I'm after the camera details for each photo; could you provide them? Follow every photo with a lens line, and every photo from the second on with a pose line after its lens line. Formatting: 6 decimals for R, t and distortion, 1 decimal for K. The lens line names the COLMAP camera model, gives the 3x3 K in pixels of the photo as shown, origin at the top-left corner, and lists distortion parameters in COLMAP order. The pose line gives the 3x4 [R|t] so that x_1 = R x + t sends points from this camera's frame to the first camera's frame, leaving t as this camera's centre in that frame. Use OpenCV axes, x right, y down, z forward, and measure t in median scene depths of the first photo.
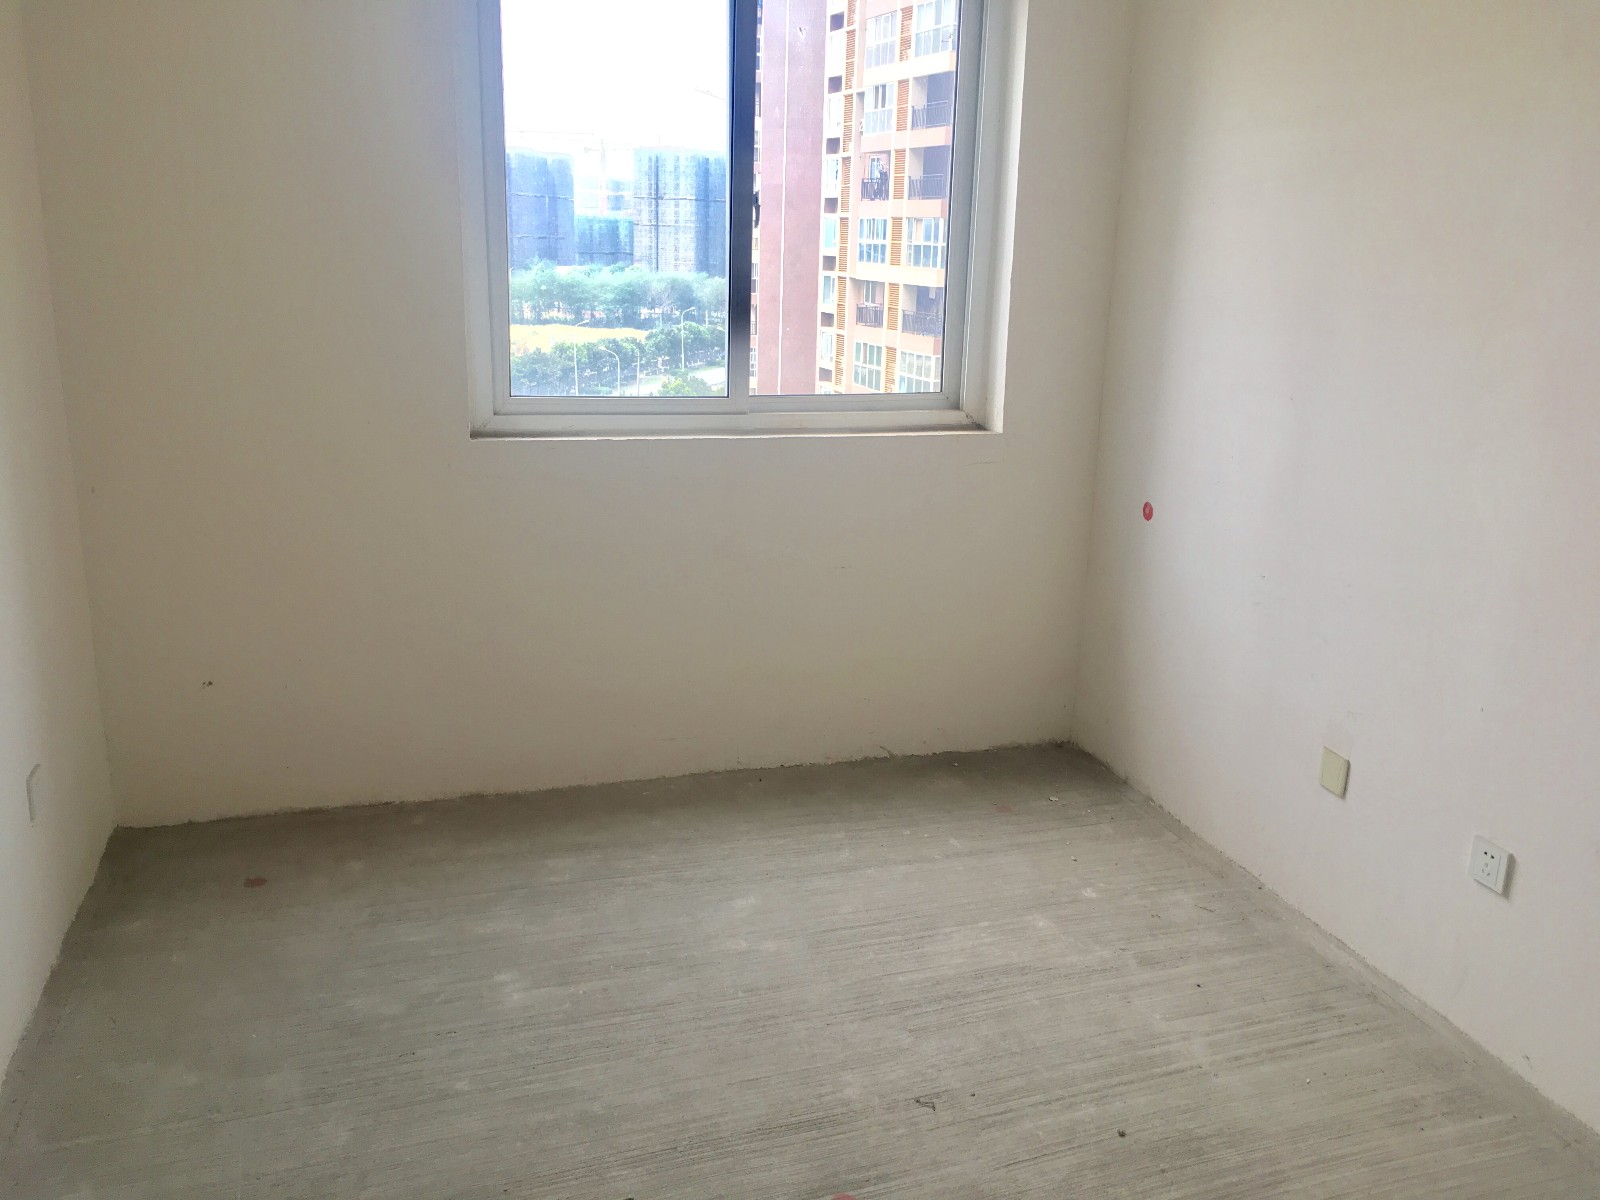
lens RADIAL K [[1357.3, 0, 807.4], [0, 1357.3, 595.6], [0, 0, 1]] dist [0.053464, -0.038376]
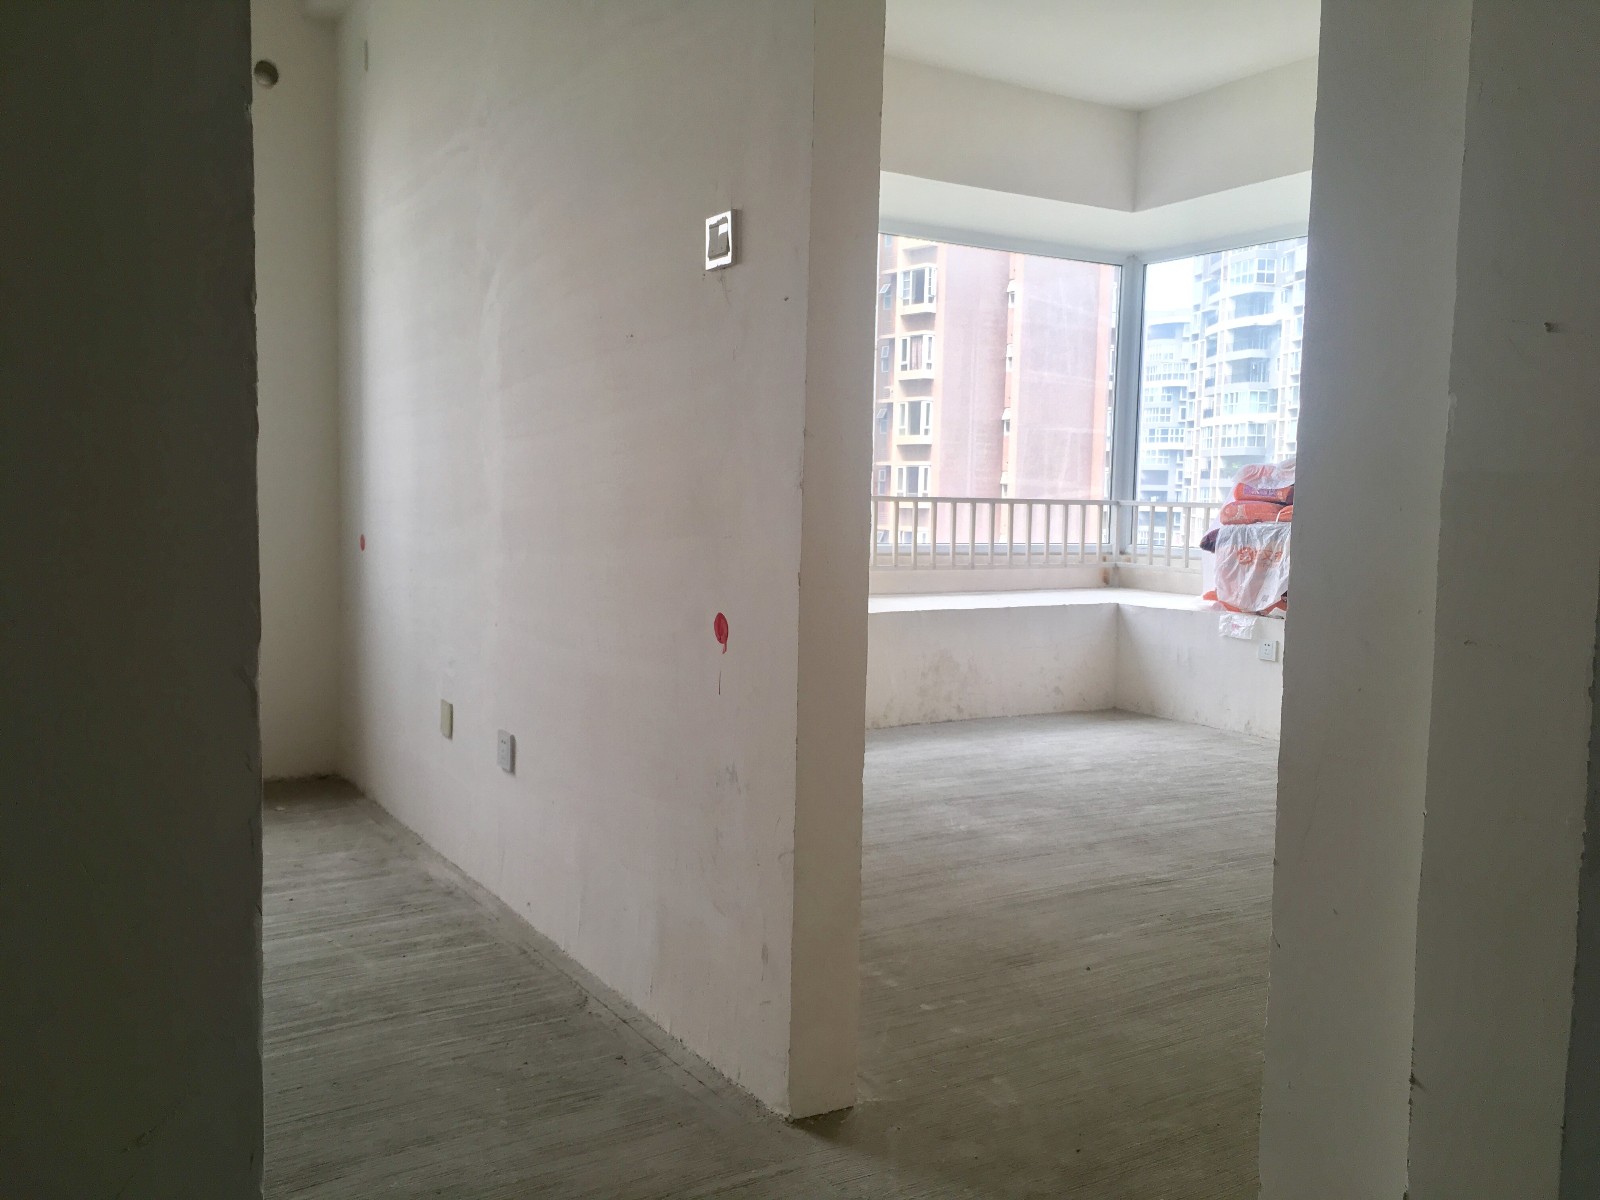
lens RADIAL K [[1357.3, 0, 797.3], [0, 1357.3, 596.9], [0, 0, 1]] dist [0.053464, -0.038376]
pose [[0.969844, -0.035658, 0.241106, 0.462012], [0.077856, 0.982736, -0.167835, 0.283962], [-0.230959, 0.181545, 0.955876, -0.229835]]
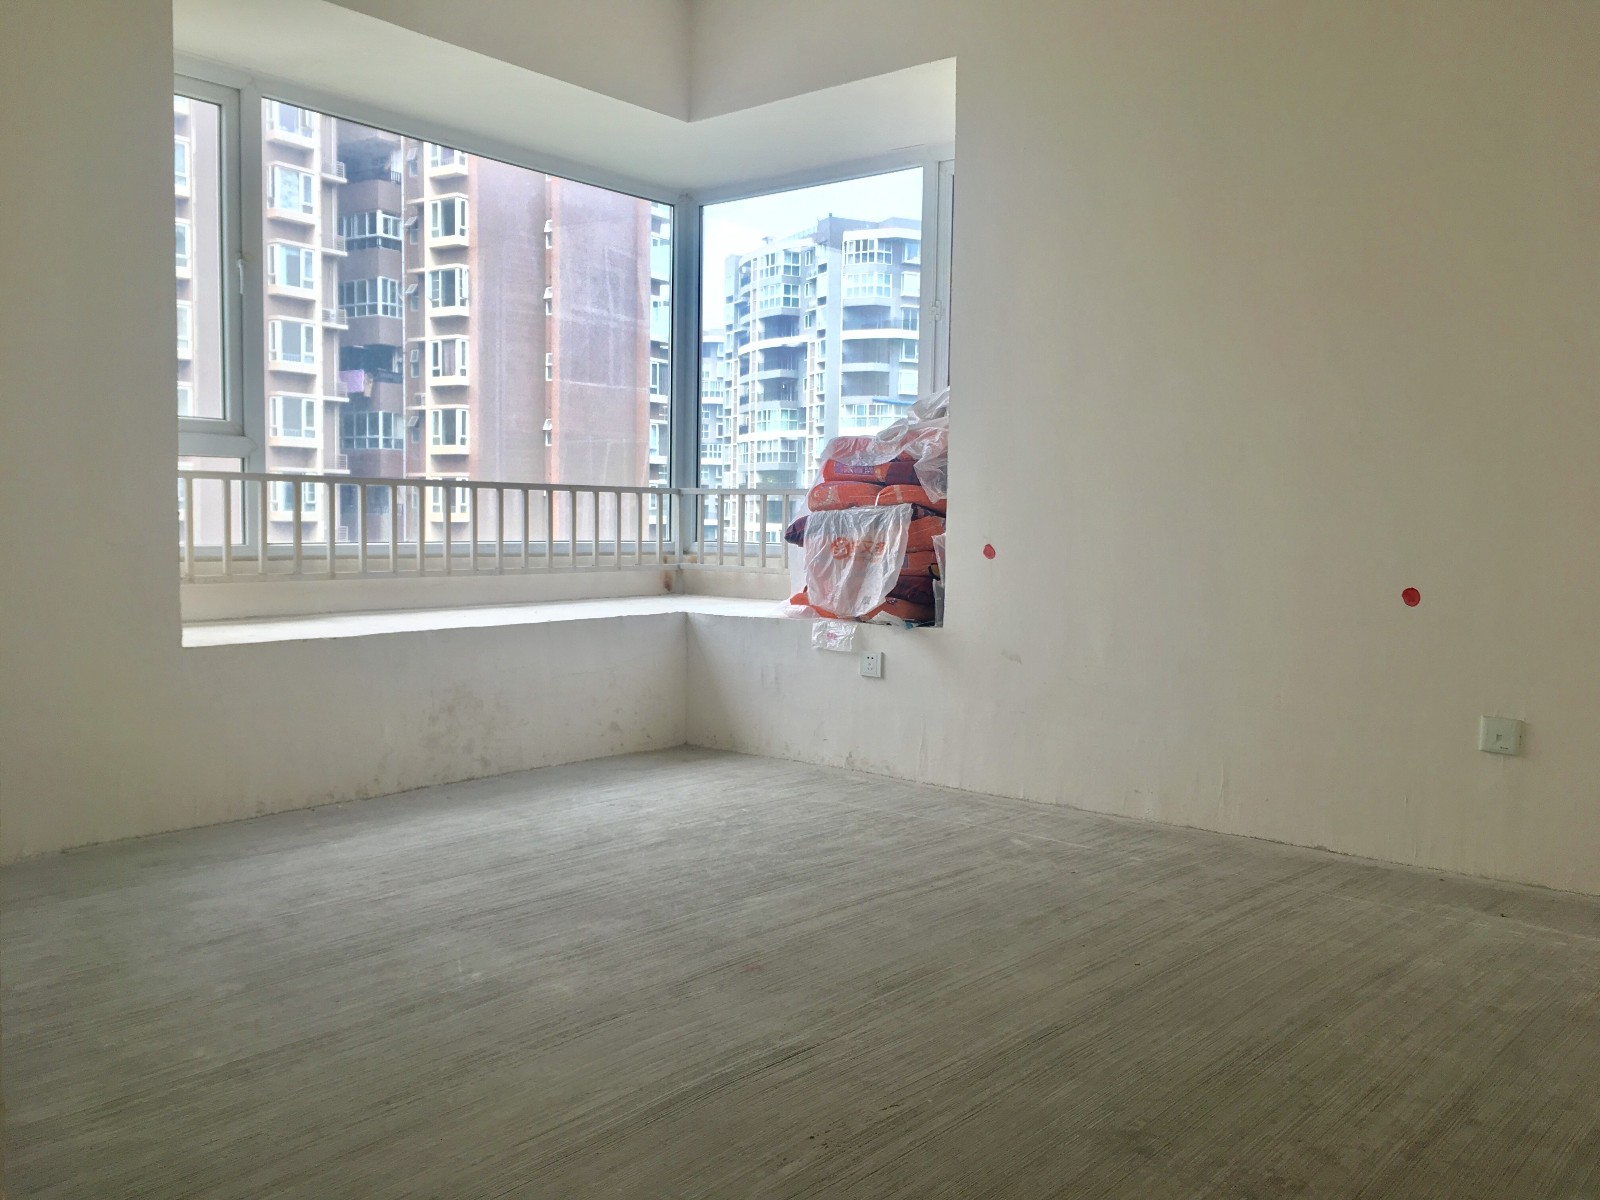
lens RADIAL K [[1357.3, 0, 809.1], [0, 1357.3, 591.9], [0, 0, 1]] dist [0.053464, -0.038376]
pose [[0.833328, -0.055271, 0.550009, 0.681668], [0.158691, 0.977026, -0.142254, 0.207676], [-0.529511, 0.205826, 0.822954, 0.263560]]
